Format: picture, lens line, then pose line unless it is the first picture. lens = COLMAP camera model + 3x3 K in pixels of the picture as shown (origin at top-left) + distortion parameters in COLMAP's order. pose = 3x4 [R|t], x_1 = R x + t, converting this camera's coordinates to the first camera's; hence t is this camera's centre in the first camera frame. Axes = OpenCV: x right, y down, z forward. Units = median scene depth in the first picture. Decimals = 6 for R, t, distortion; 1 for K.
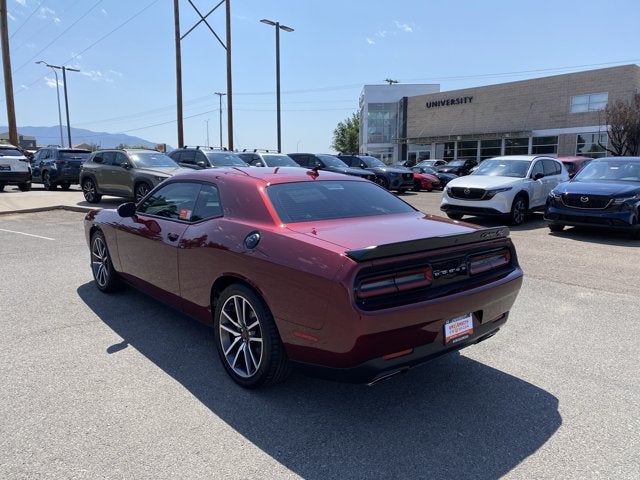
lens RADIAL K [[494.1, 0, 320.0], [0, 494.1, 240.0], [0, 0, 1]] dist [0.001870, 0.010596]
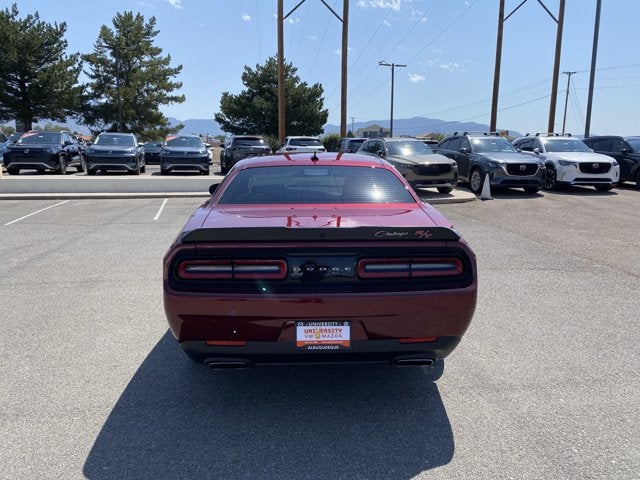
lens RADIAL K [[489.3, 0, 320.0], [0, 489.3, 240.0], [0, 0, 1]] dist [0.046142, -0.045152]
pose [[0.789282, 0.102031, -0.605495, 0.050031], [-0.086792, 0.994735, 0.054484, -0.002226], [0.607866, 0.009549, 0.793982, 0.019785]]
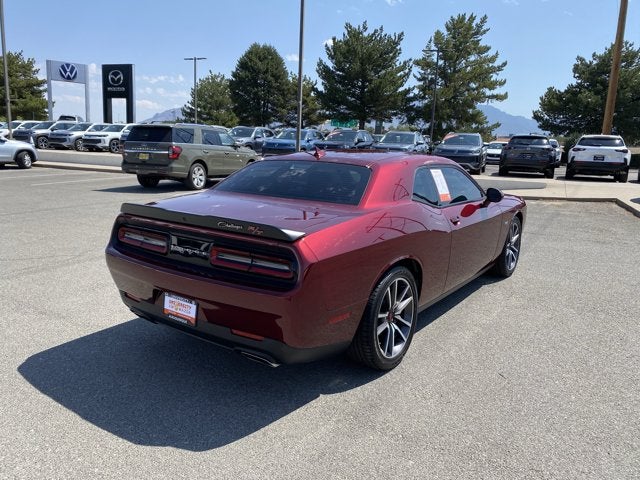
lens RADIAL K [[514.8, 0, 348.7], [0, 514.8, 240.9], [0, 0, 1]] dist [-0.006052, 0.002771]
pose [[0.239778, 0.172570, -0.955367, 0.083761], [-0.167616, 0.976655, 0.134347, -0.009236], [0.956249, 0.127921, 0.263106, 0.066184]]
